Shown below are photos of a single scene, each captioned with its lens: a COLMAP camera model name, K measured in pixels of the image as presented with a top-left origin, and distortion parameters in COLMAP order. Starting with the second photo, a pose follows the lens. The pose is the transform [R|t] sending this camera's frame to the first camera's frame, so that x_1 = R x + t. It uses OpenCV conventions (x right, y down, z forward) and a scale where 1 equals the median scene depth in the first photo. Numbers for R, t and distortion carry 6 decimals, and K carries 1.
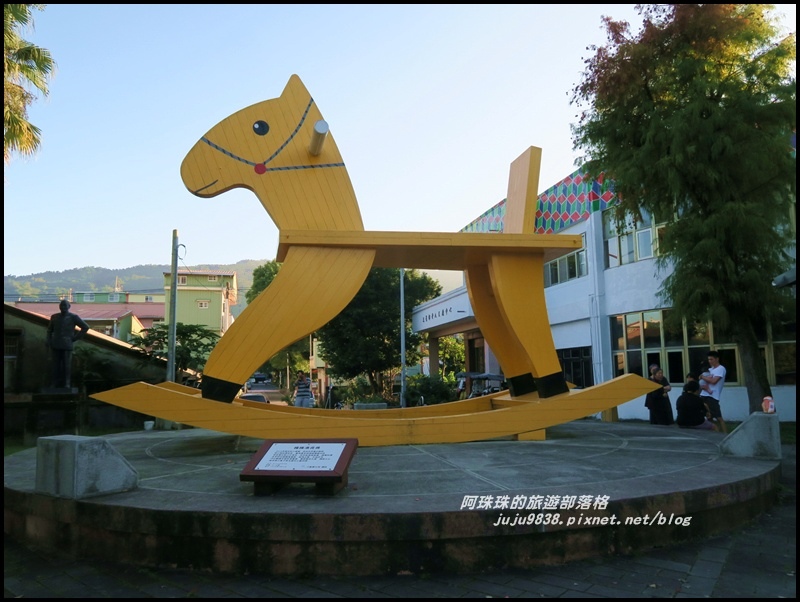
lens RADIAL K [[619.8, 0, 400.0], [0, 619.8, 301.0], [0, 0, 1]] dist [-0.001159, -0.009922]
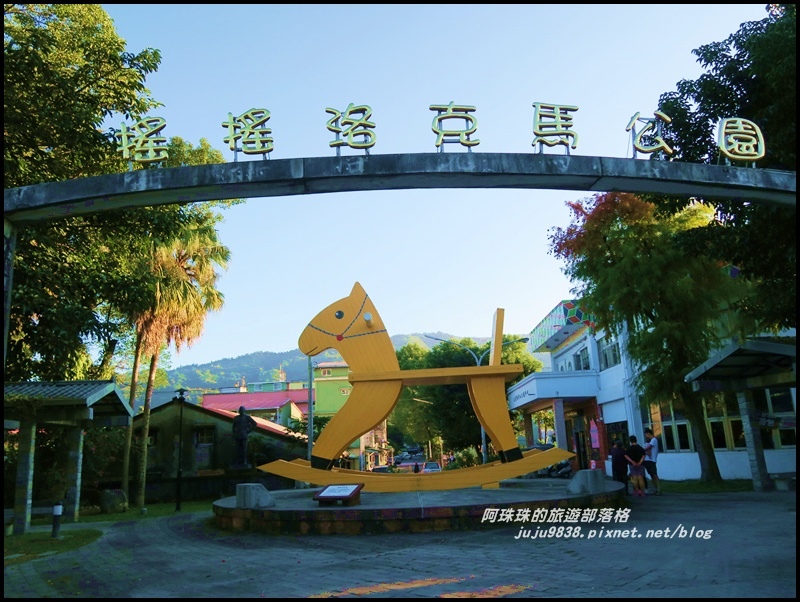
lens RADIAL K [[619.8, 0, 400.0], [0, 619.8, 301.0], [0, 0, 1]] dist [-0.001159, -0.009922]
pose [[0.968922, -0.083987, -0.232673, 0.327701], [0.057550, 0.991323, -0.118177, -0.083659], [0.240580, 0.101114, 0.965348, -0.626070]]
